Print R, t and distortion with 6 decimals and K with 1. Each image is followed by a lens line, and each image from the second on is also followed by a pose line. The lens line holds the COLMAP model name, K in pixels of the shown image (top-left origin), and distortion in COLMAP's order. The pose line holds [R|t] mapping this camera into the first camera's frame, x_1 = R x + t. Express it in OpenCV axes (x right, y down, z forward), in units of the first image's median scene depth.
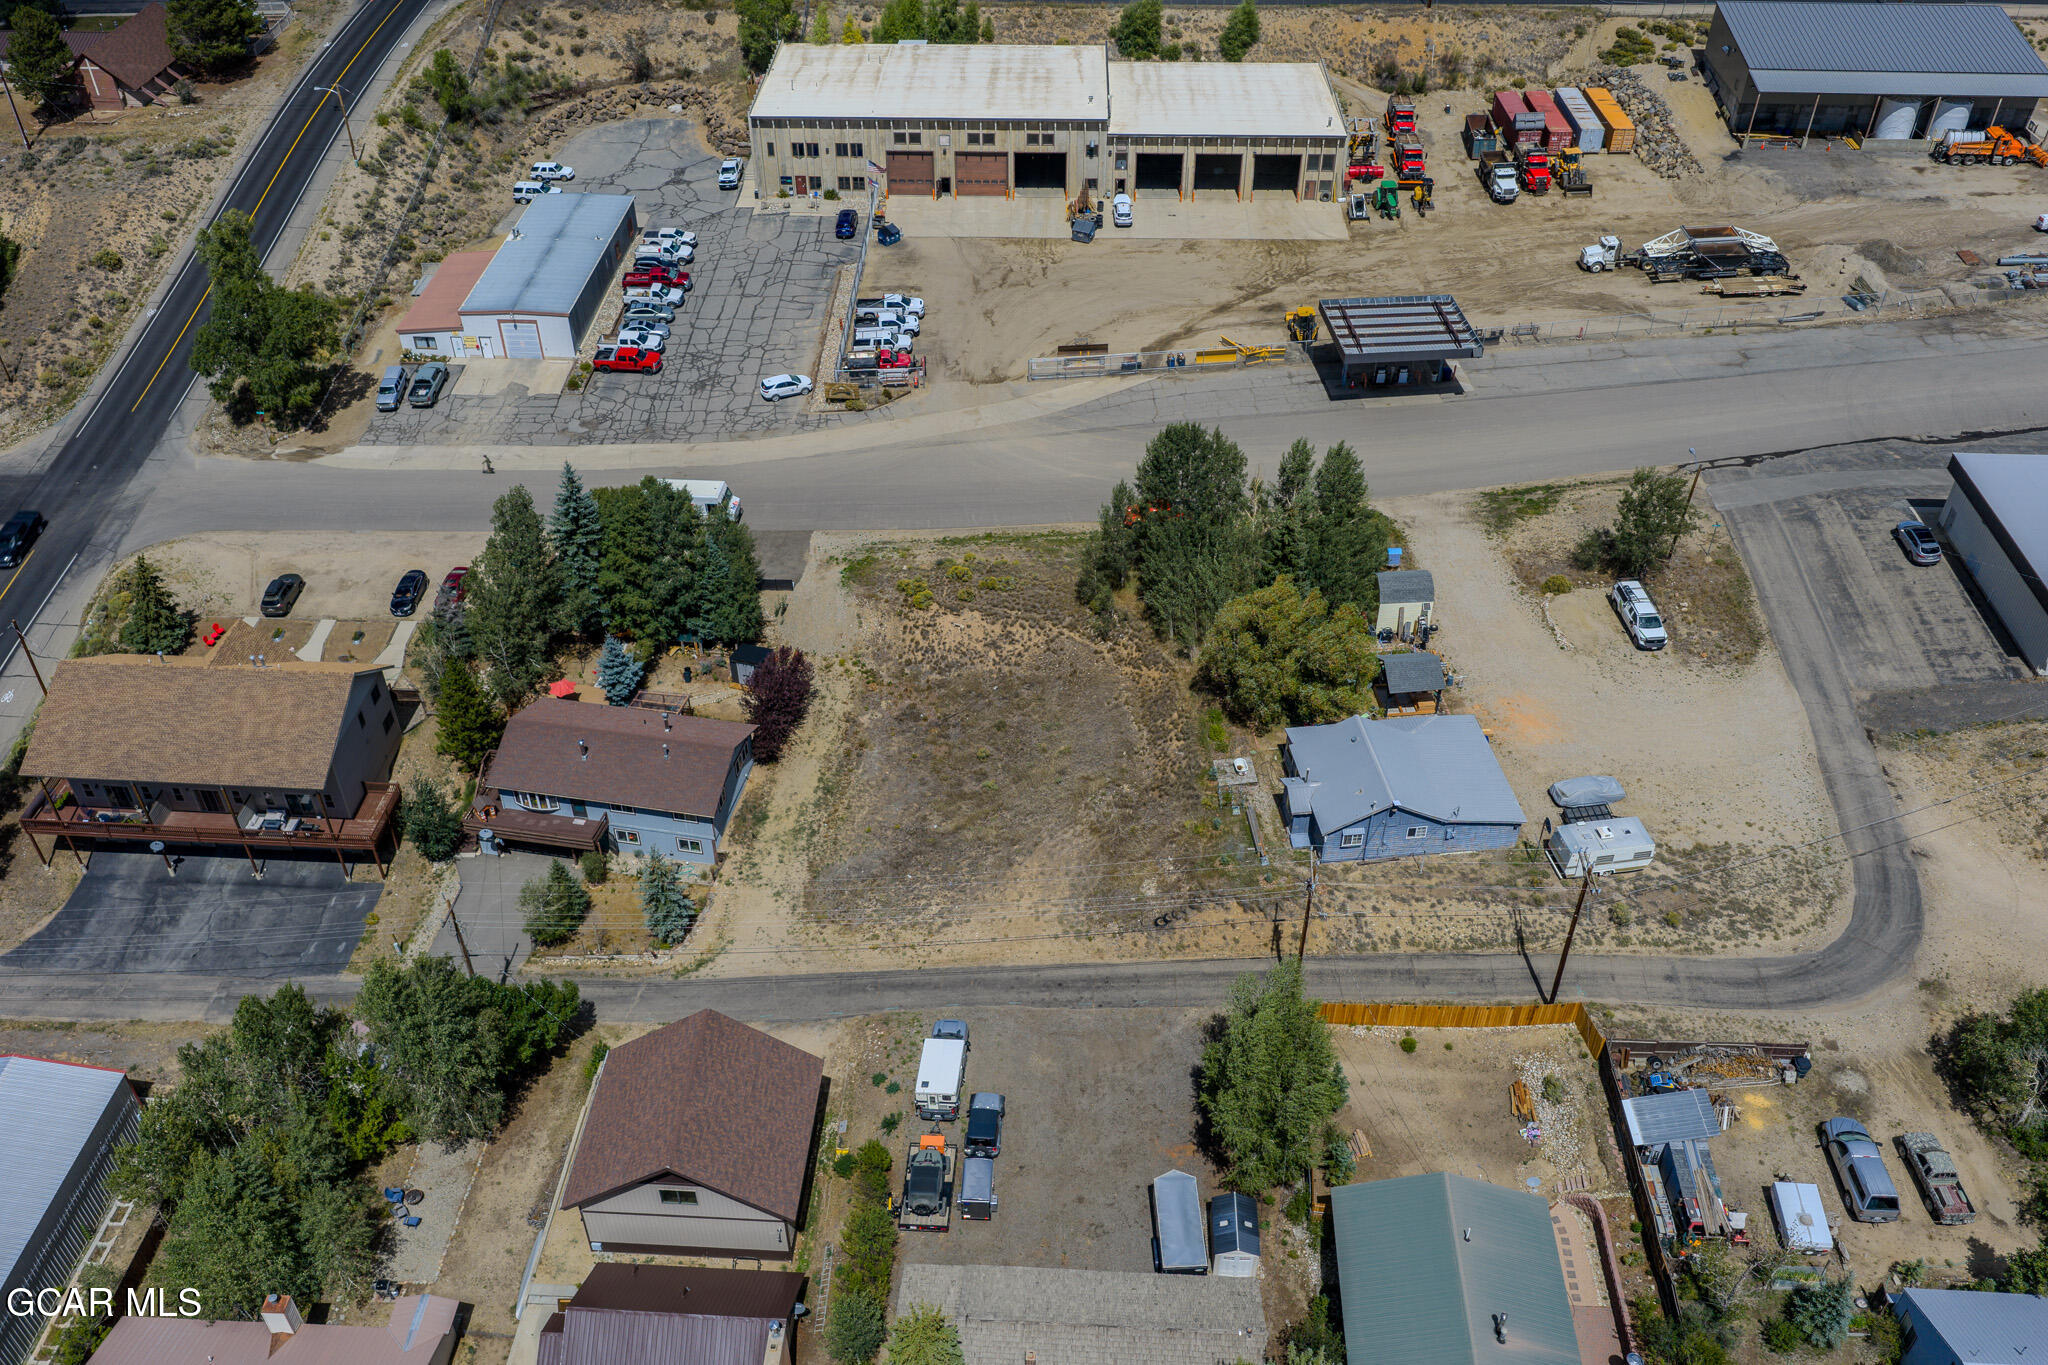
lens RADIAL K [[1701.3, 0, 1017.3], [0, 1701.3, 680.3], [0, 0, 1]] dist [0.020952, -0.033517]
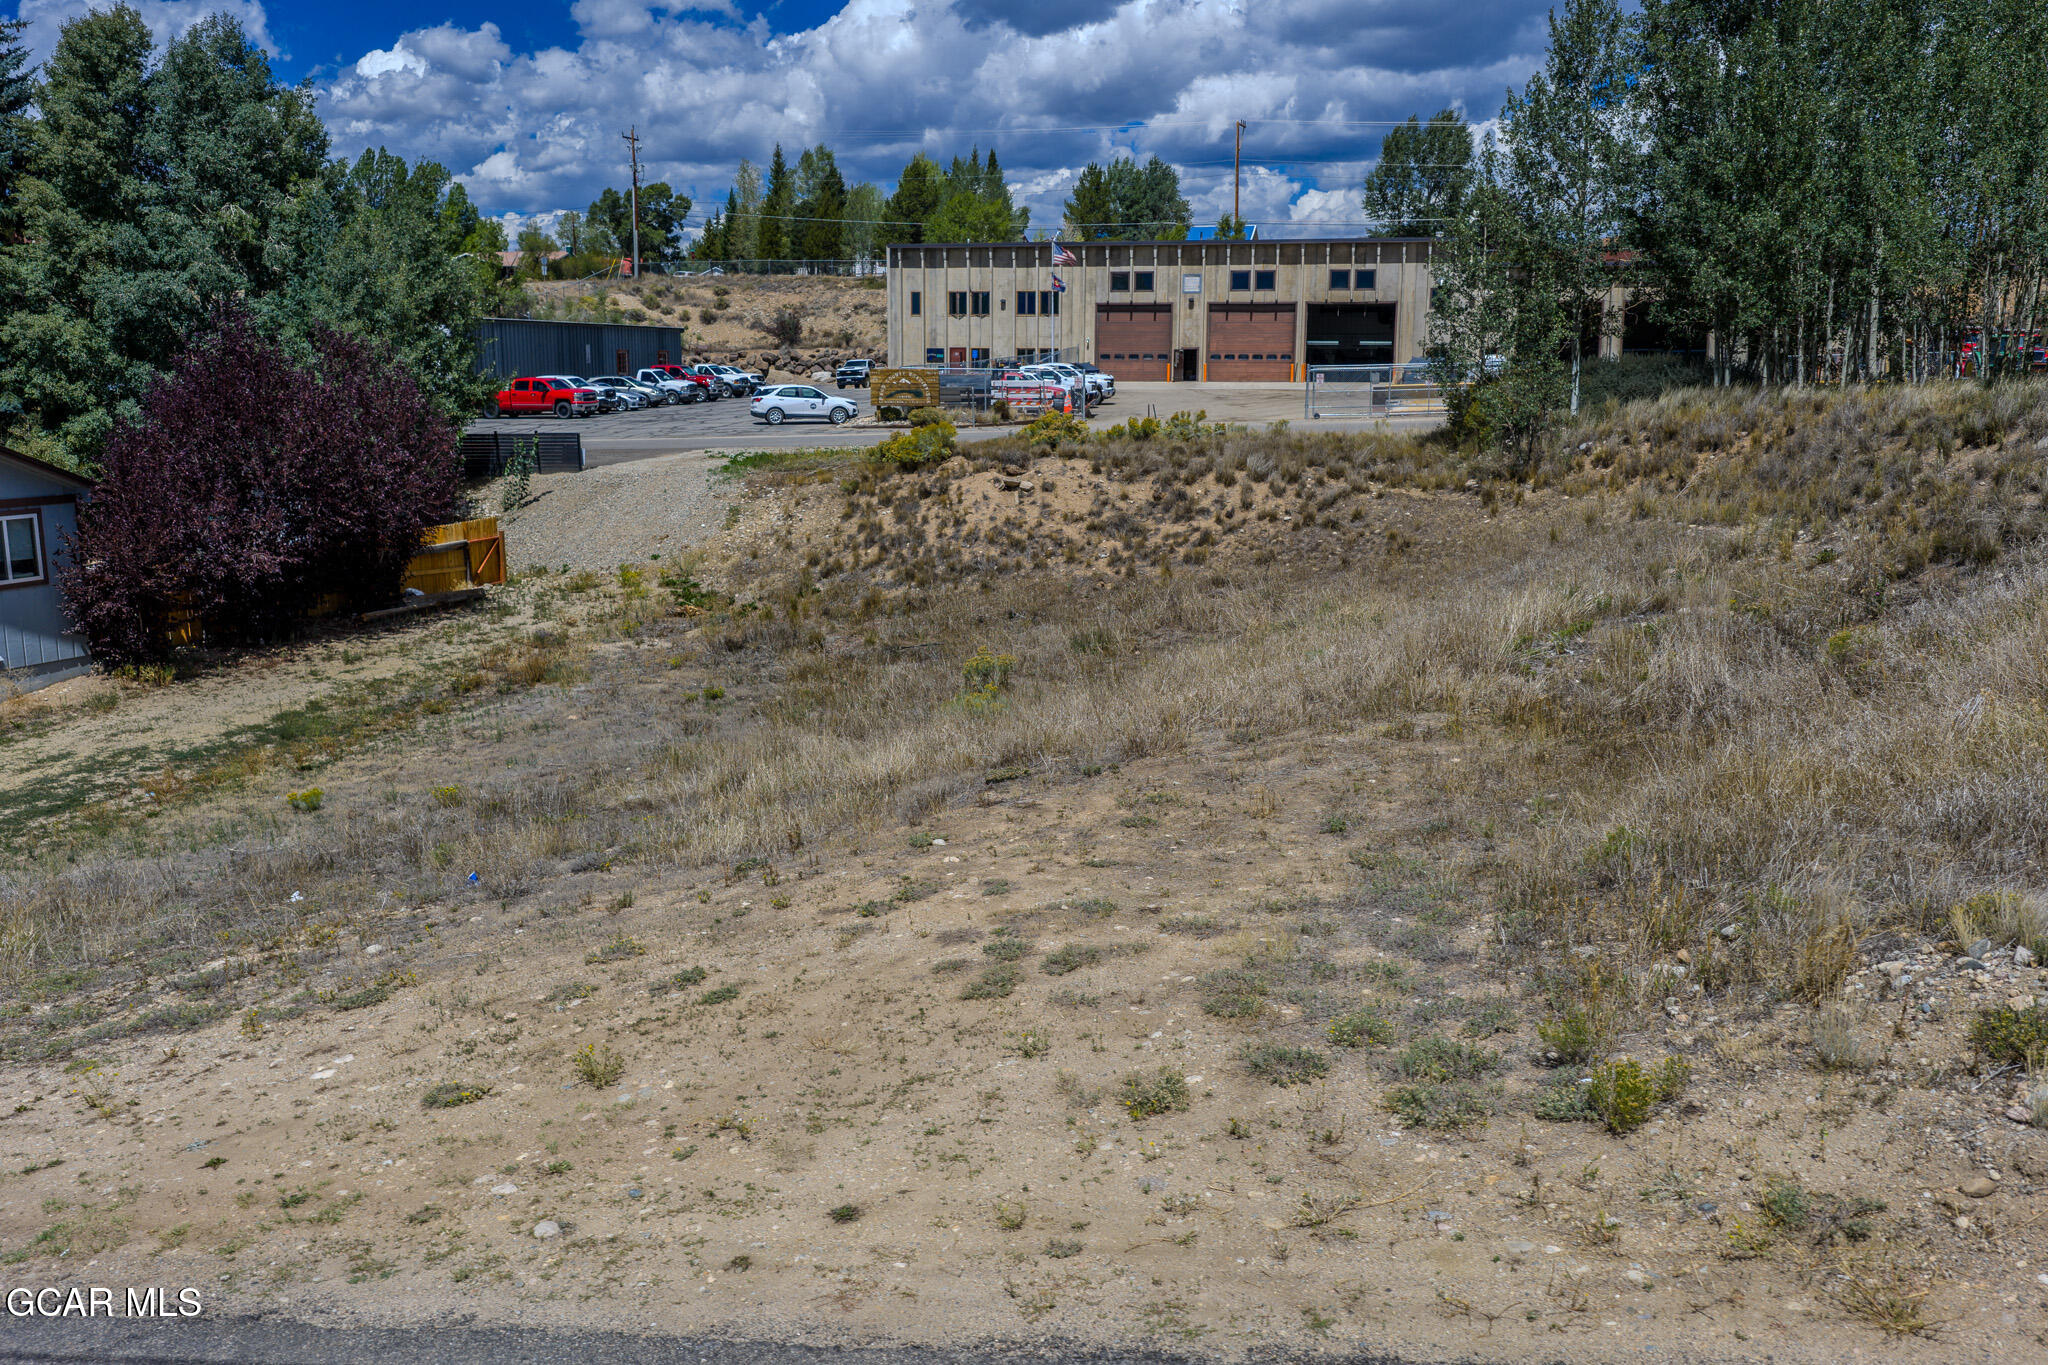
lens RADIAL K [[1701.3, 0, 1021.4], [0, 1701.3, 688.3], [0, 0, 1]] dist [0.020952, -0.033517]
pose [[0.981392, 0.042857, -0.187173, 0.017655], [-0.125960, 0.879419, -0.459083, 0.097957], [0.144928, 0.474116, 0.868452, 0.529695]]
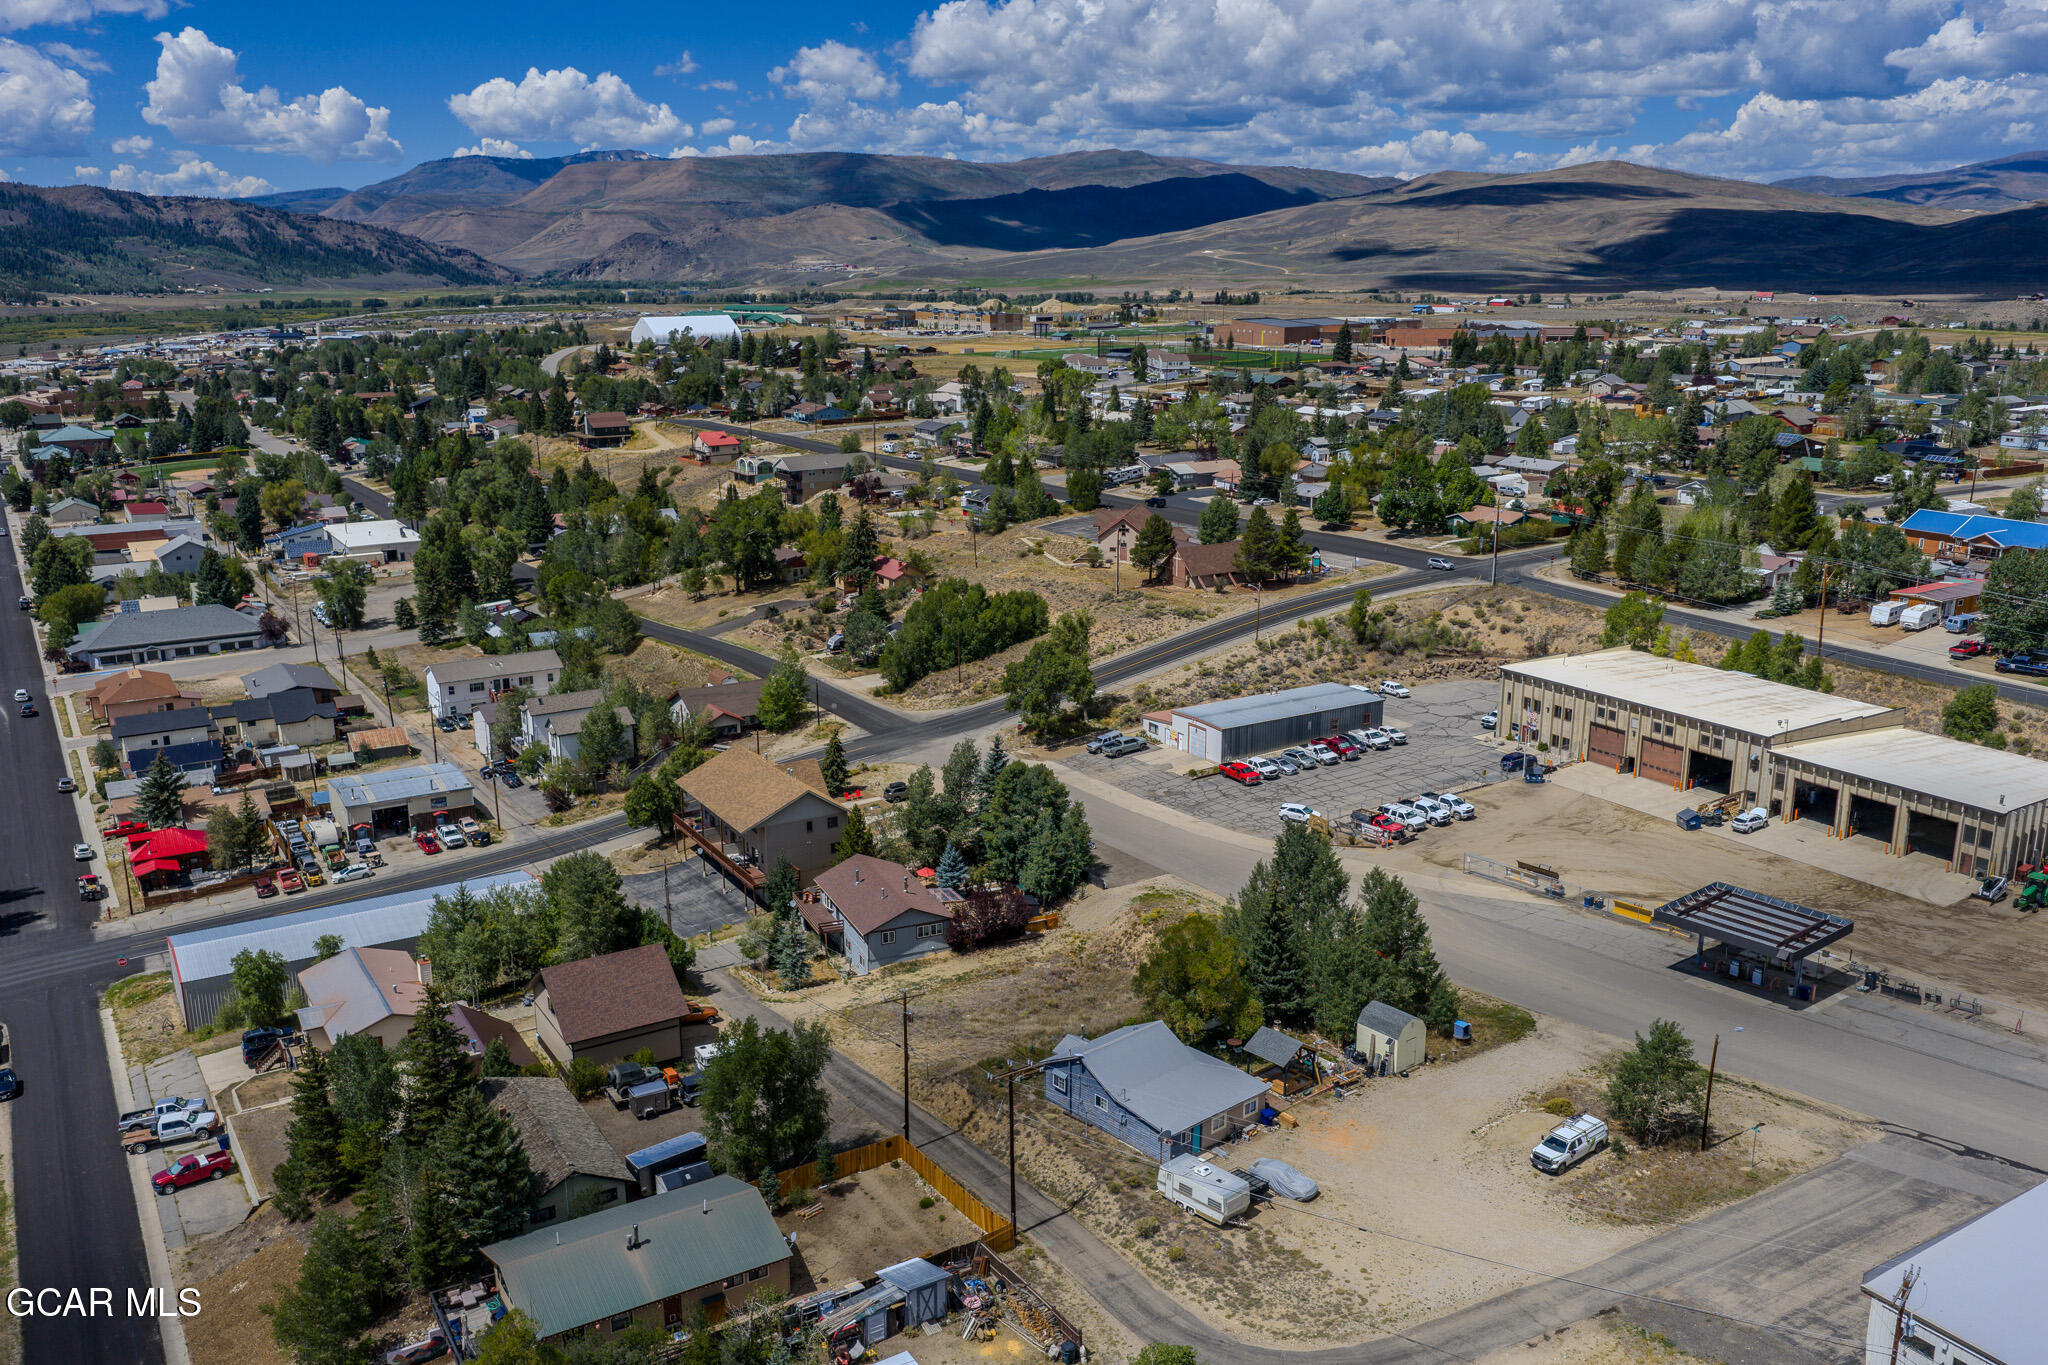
lens RADIAL K [[1701.3, 0, 1021.7], [0, 1701.3, 681.4], [0, 0, 1]] dist [0.020952, -0.033517]
pose [[0.568282, 0.204985, -0.796892, 0.598277], [-0.518295, 0.841371, -0.153182, 0.031420], [0.639082, 0.500076, 0.584379, 0.097631]]
